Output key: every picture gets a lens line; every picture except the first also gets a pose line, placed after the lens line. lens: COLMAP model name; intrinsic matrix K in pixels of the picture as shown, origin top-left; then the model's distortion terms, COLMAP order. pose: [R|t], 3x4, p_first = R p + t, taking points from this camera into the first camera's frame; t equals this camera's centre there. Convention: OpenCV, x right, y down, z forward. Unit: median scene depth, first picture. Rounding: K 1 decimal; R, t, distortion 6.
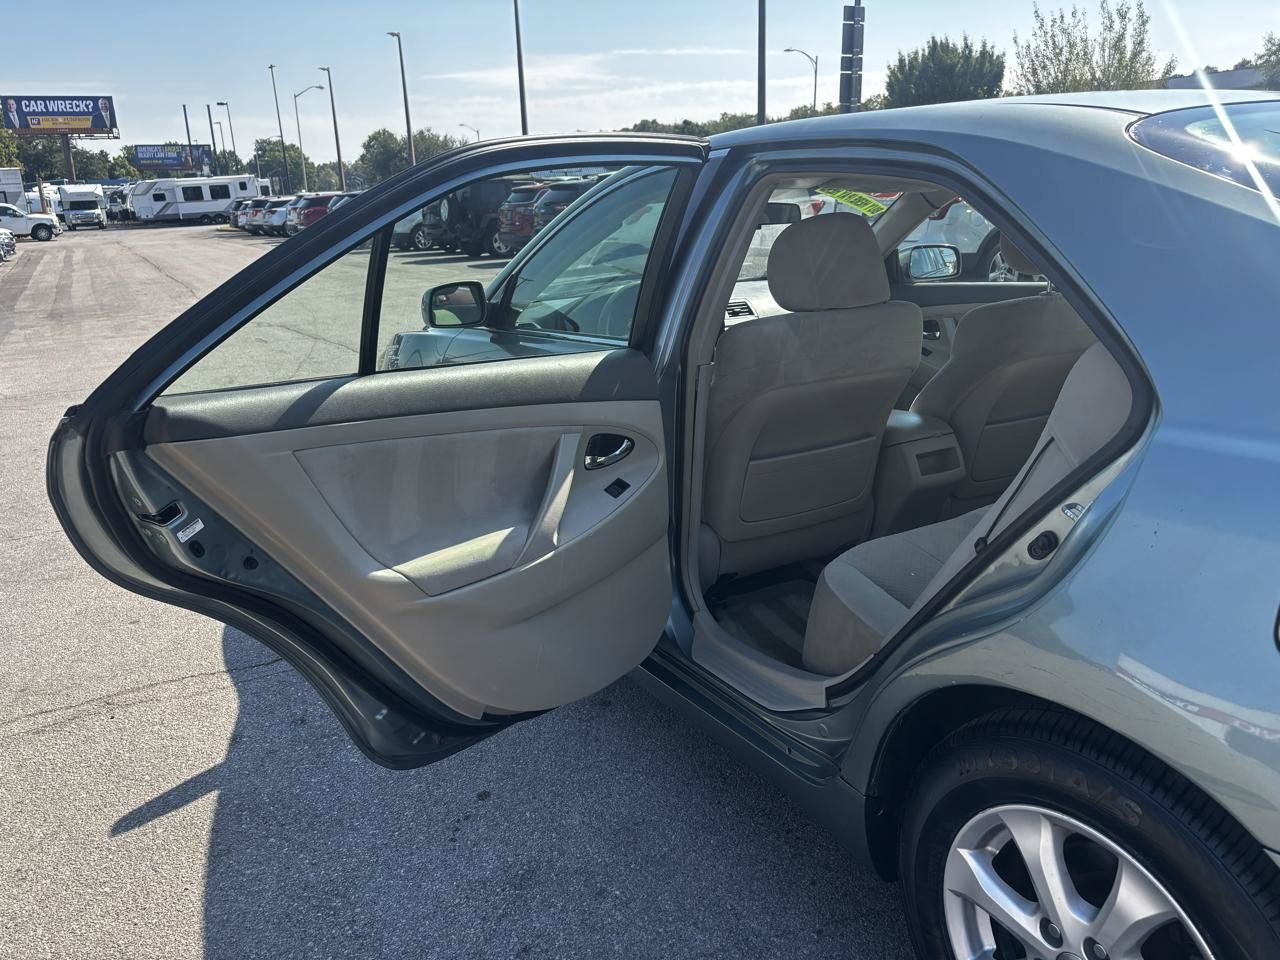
lens RADIAL K [[972.5, 0, 634.4], [0, 972.5, 478.9], [0, 0, 1]] dist [0.040046, -0.041295]
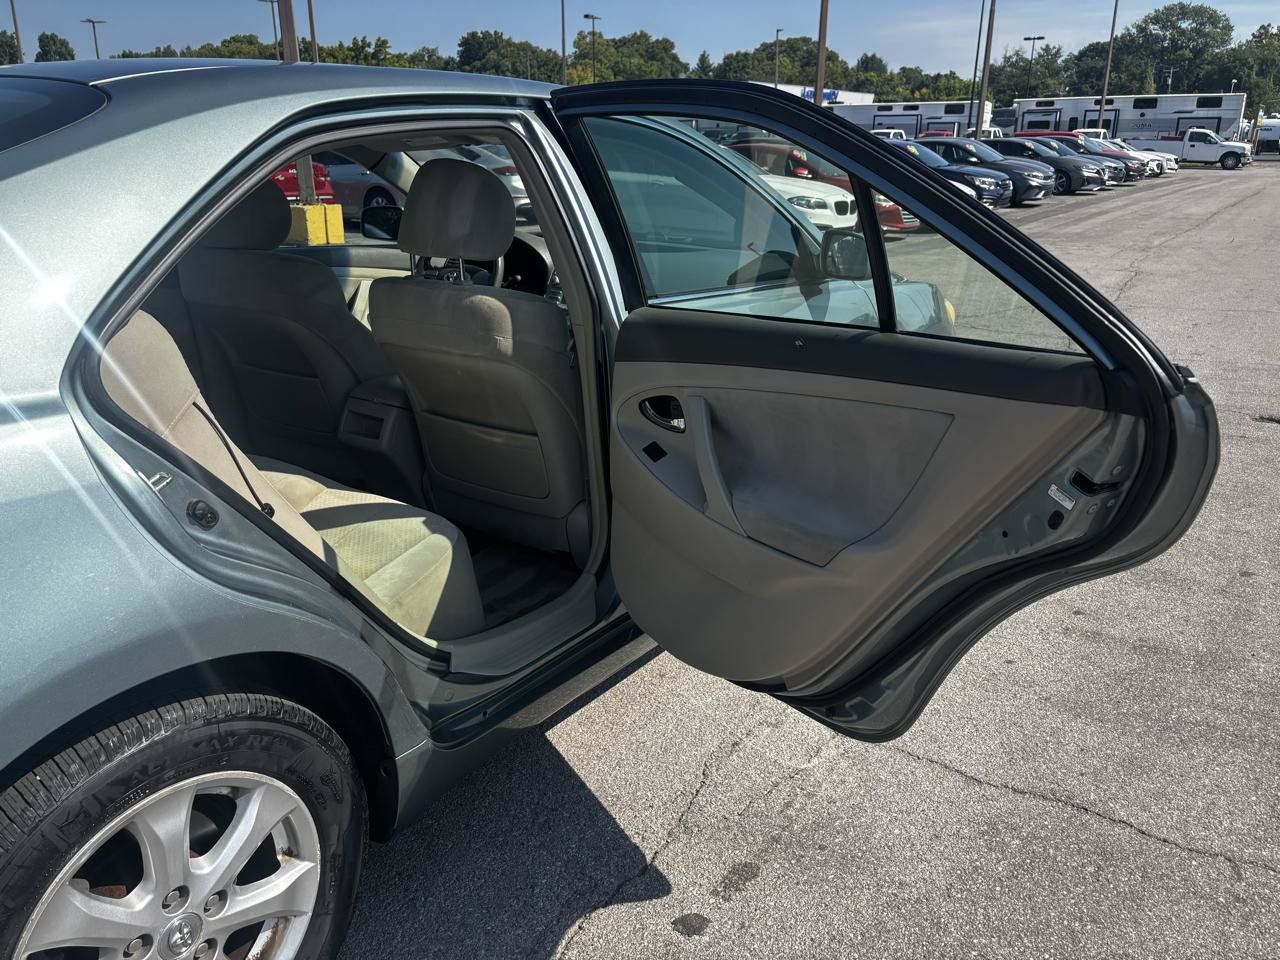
lens RADIAL K [[972.5, 0, 645.4], [0, 972.5, 485.7], [0, 0, 1]] dist [0.040046, -0.041295]
pose [[0.436560, 0.334013, -0.835374, 0.075583], [-0.270412, 0.934310, 0.232256, -0.015925], [0.858075, 0.124502, 0.498204, 0.044317]]
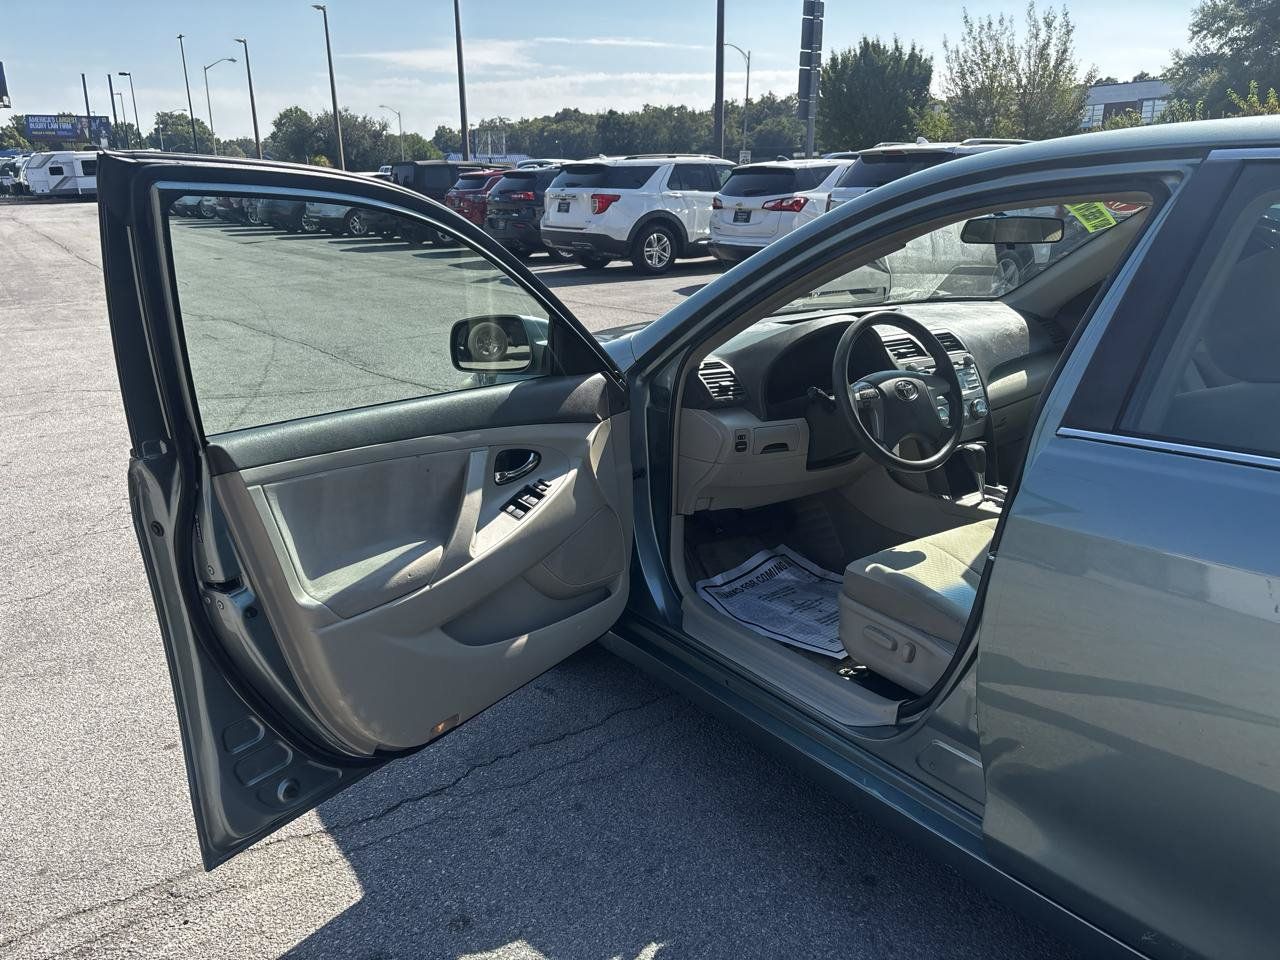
lens RADIAL K [[972.5, 0, 644.5], [0, 972.5, 470.2], [0, 0, 1]] dist [0.040046, -0.041295]
pose [[0.995510, 0.003323, 0.094598, -0.017024], [-0.003415, 0.999994, 0.000813, -0.005177], [-0.094595, -0.001133, 0.995515, 0.016783]]
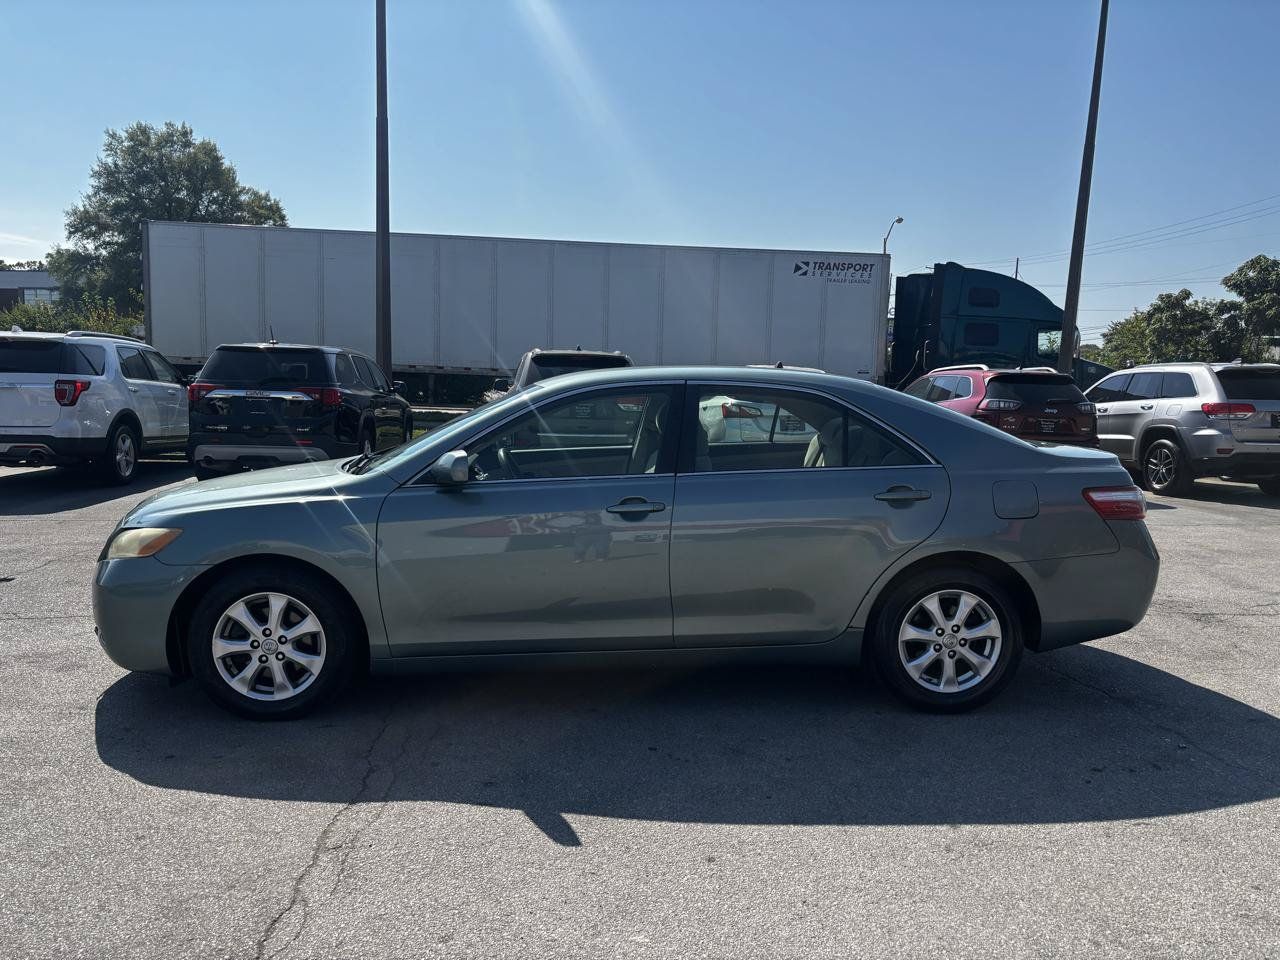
lens RADIAL K [[972.5, 0, 653.2], [0, 972.5, 473.9], [0, 0, 1]] dist [0.040046, -0.041295]
pose [[0.429381, -0.042570, 0.902119, -0.085188], [0.215124, 0.974958, -0.056386, -0.001874], [-0.877128, 0.218278, 0.427786, 0.010533]]
